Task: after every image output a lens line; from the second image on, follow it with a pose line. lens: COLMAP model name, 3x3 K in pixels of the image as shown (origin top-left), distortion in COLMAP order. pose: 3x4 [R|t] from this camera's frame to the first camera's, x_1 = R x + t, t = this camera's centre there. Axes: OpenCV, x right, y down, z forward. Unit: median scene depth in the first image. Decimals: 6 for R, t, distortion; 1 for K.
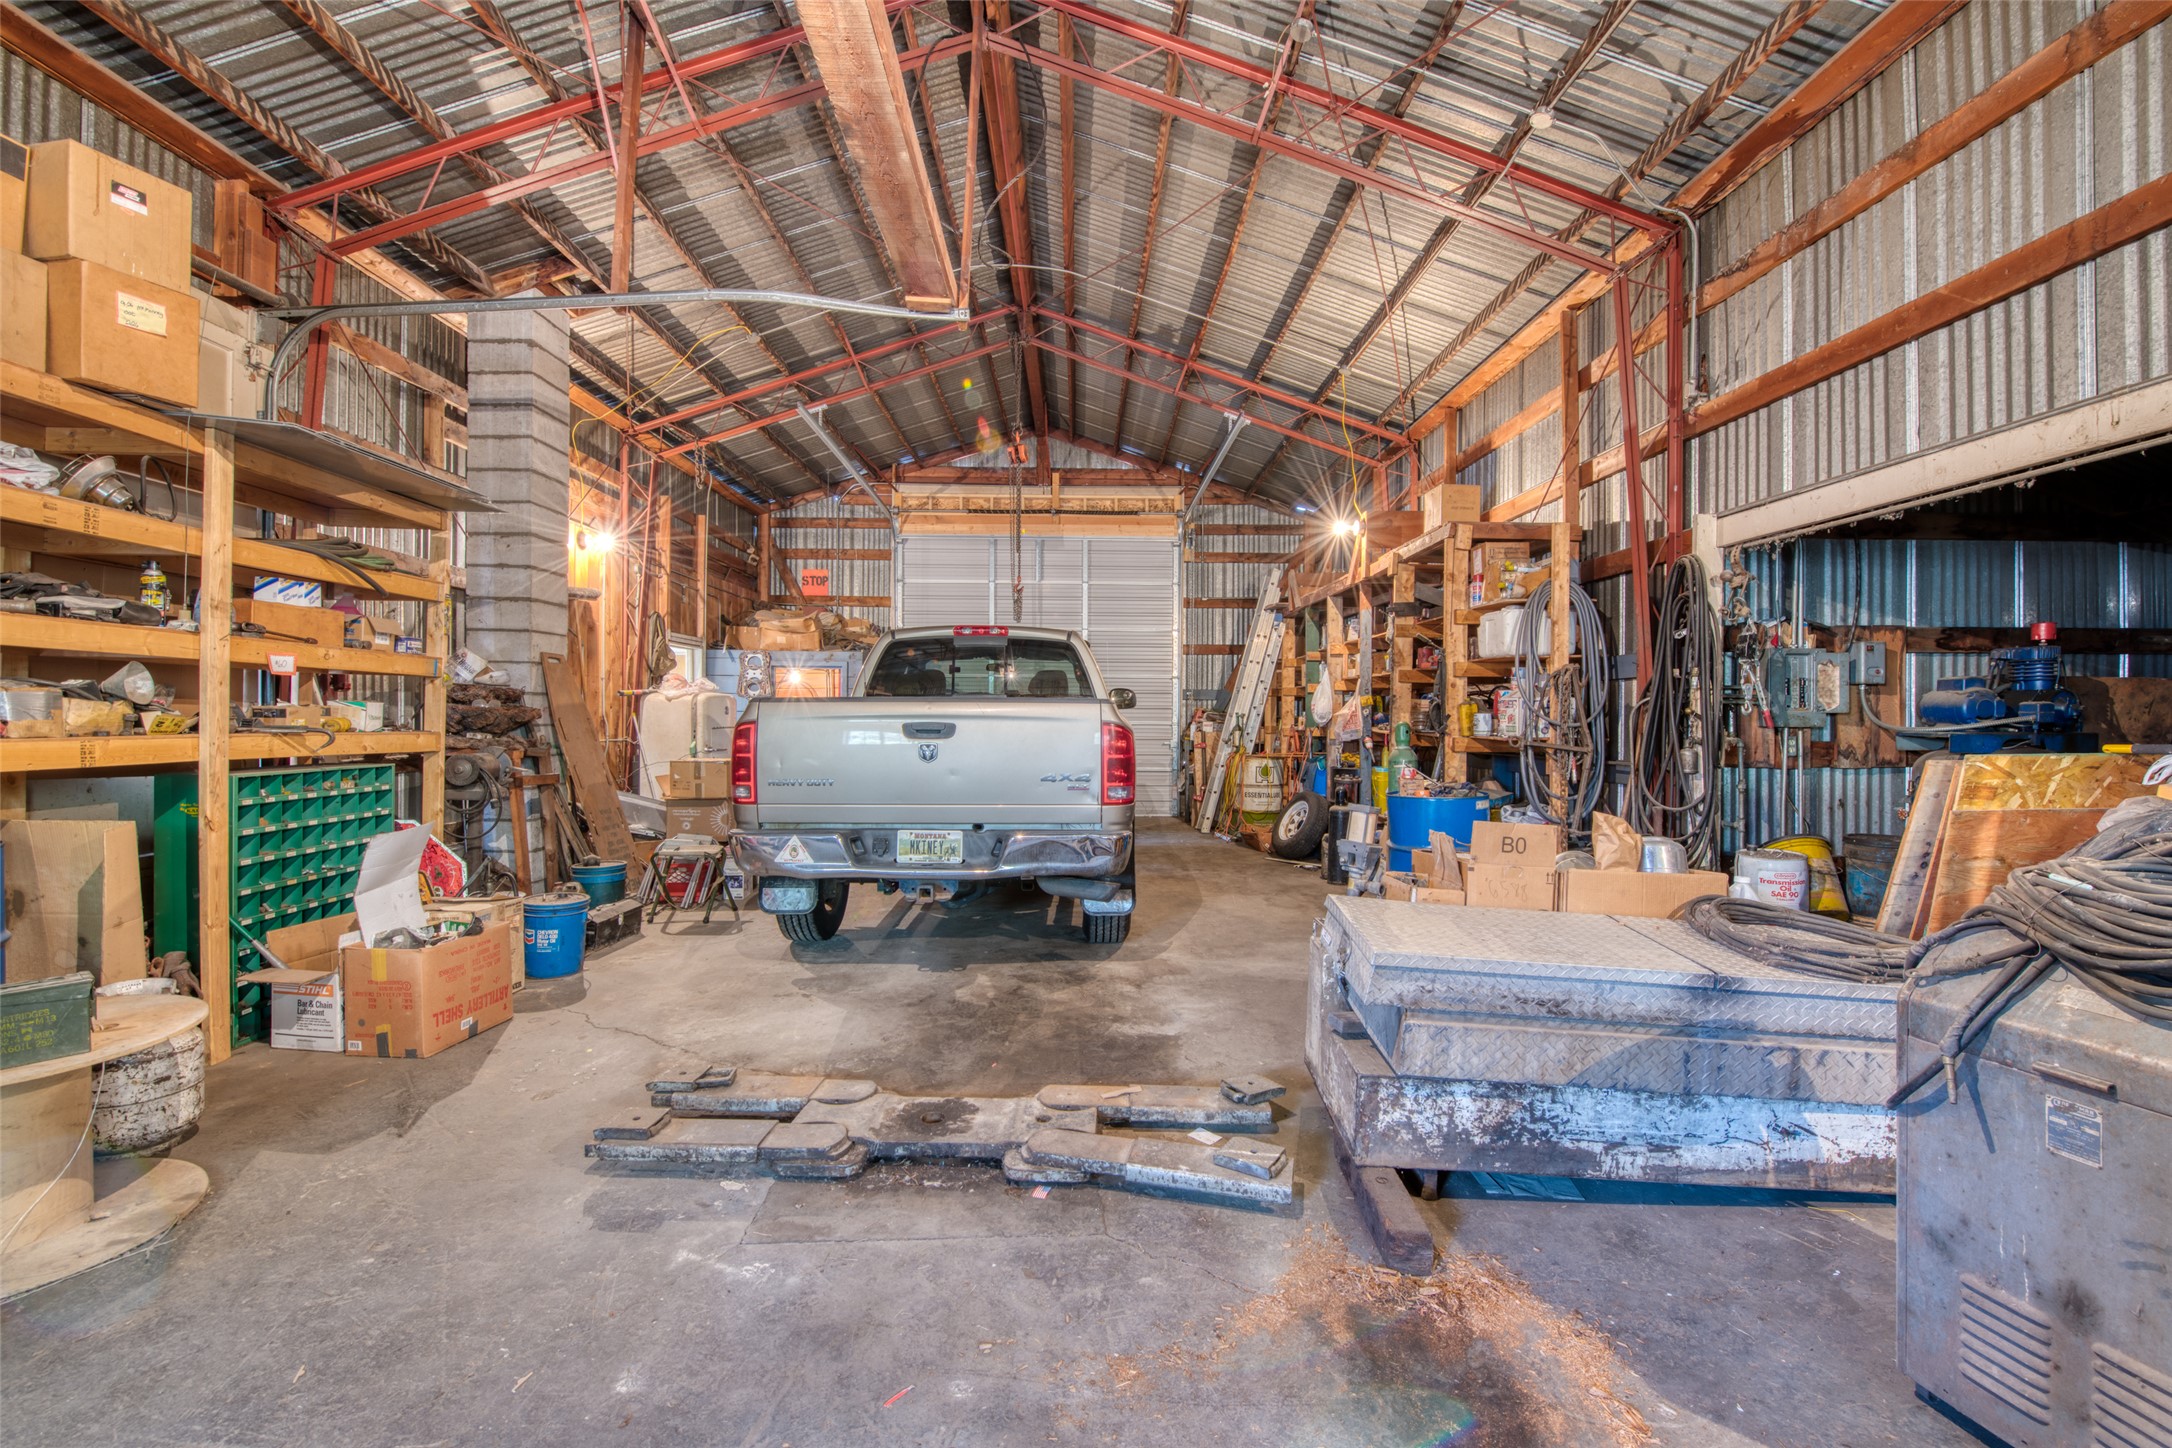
lens RADIAL K [[906.7, 0, 1099.1], [0, 906.7, 724.4], [0, 0, 1]] dist [-0.011963, -0.000851]
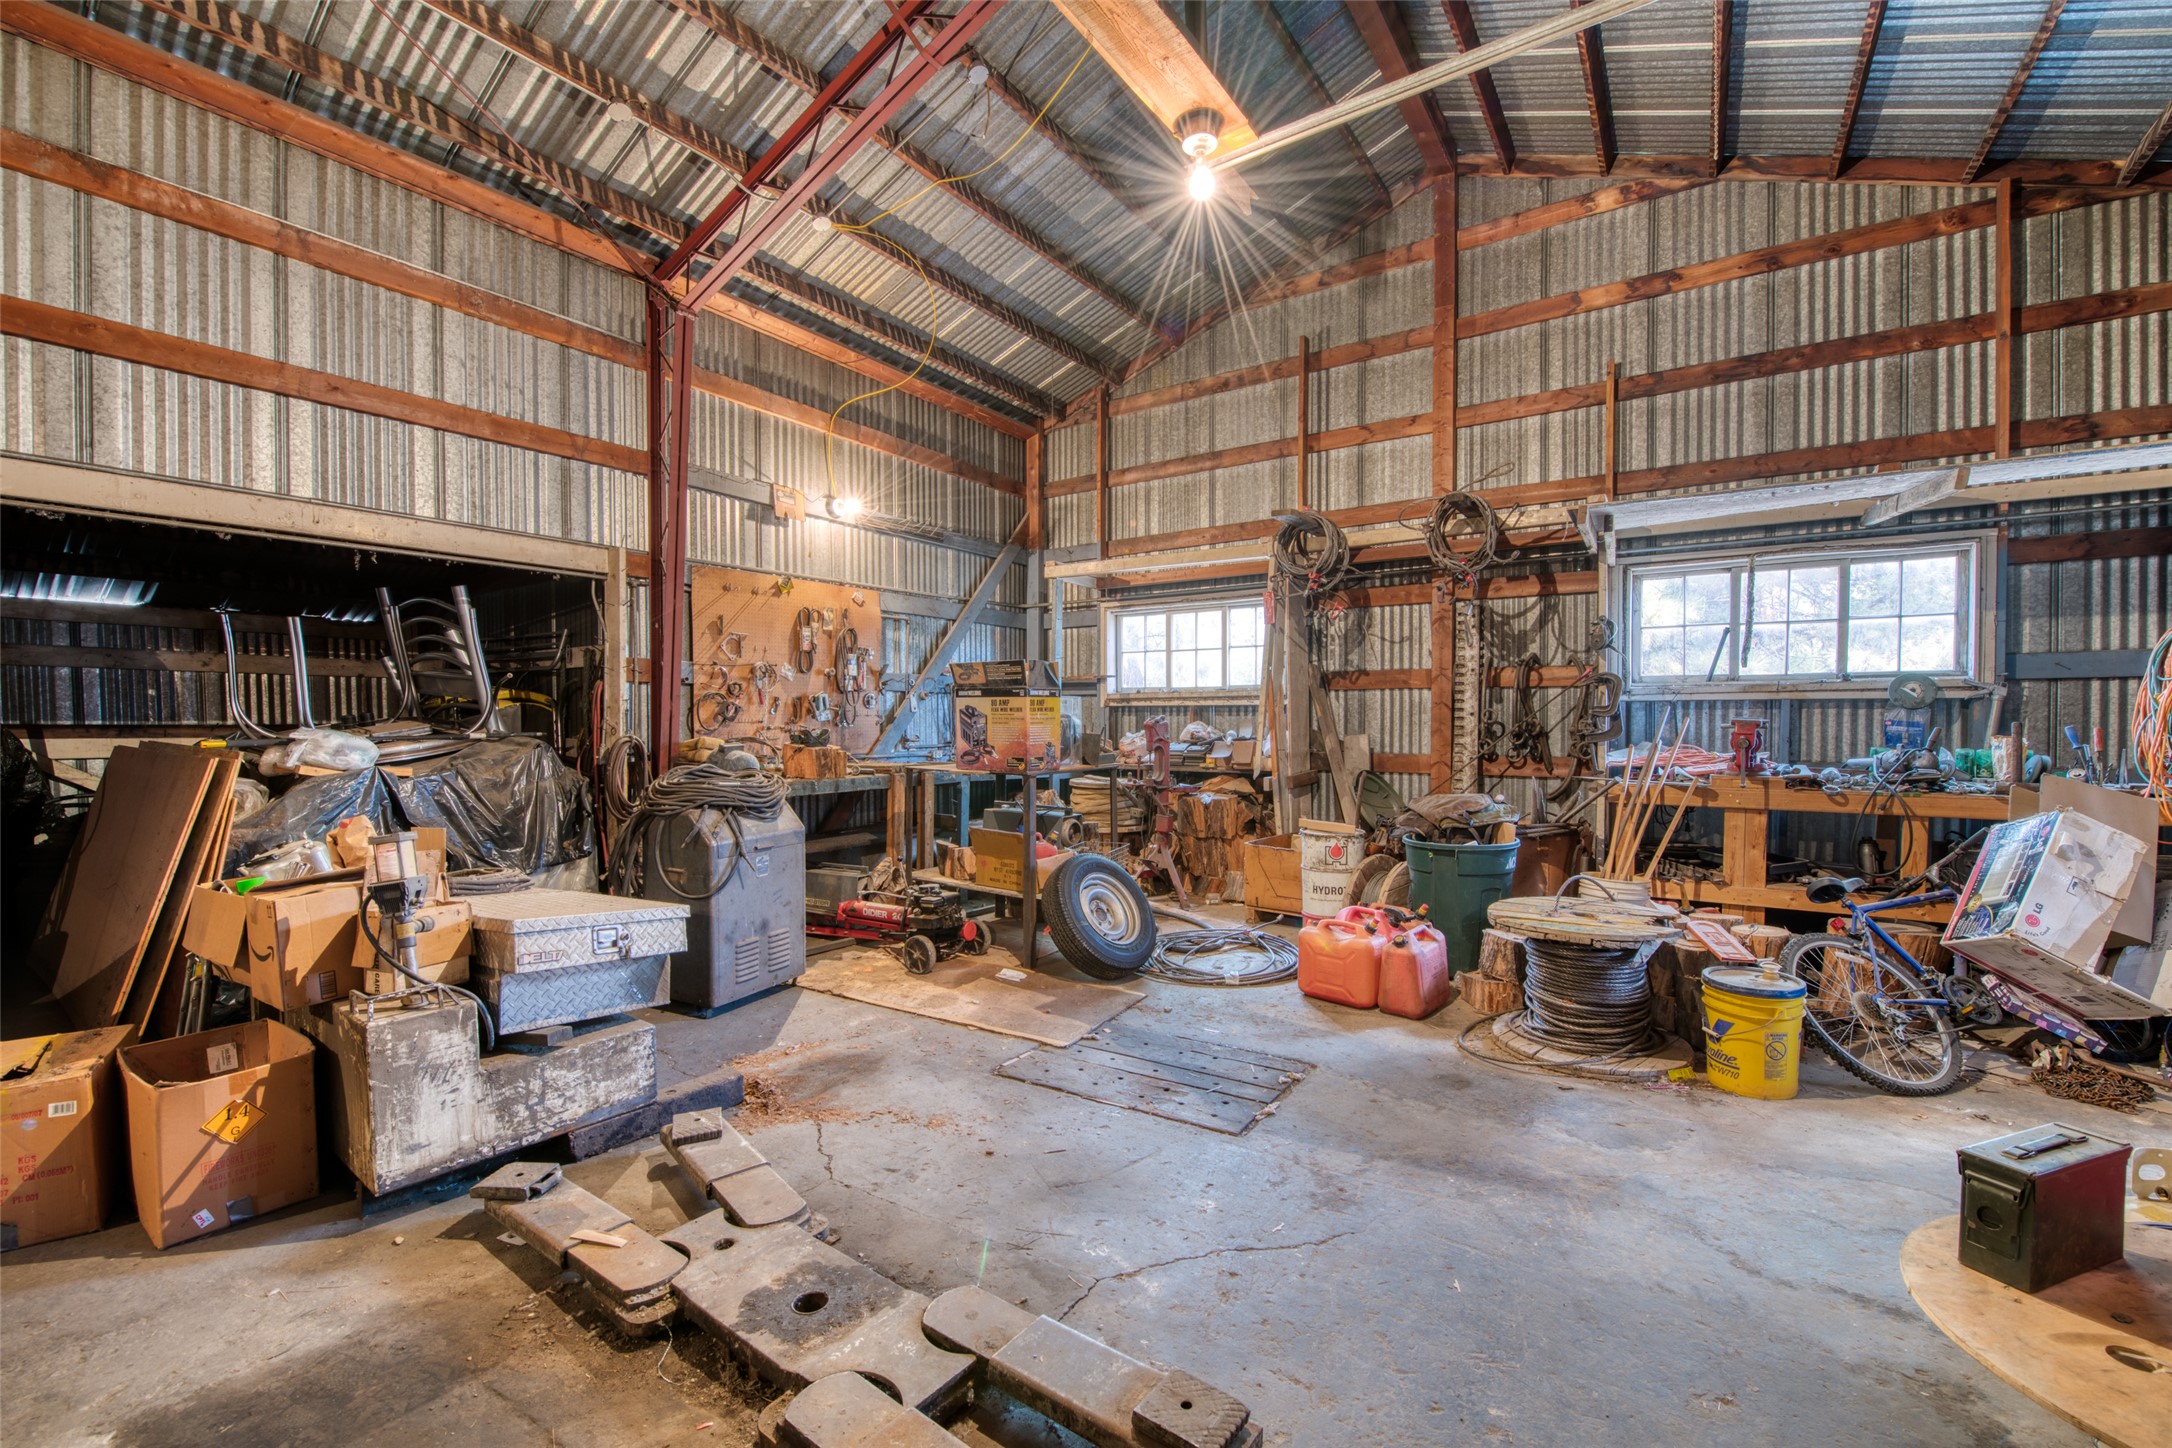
lens RADIAL K [[906.7, 0, 1091.9], [0, 906.7, 728.8], [0, 0, 1]] dist [-0.011963, -0.000851]
pose [[-0.809492, -0.008739, 0.587066, -0.610725], [-0.007892, 0.999961, 0.004003, -0.013048], [-0.587078, -0.001392, -0.809529, 1.141445]]
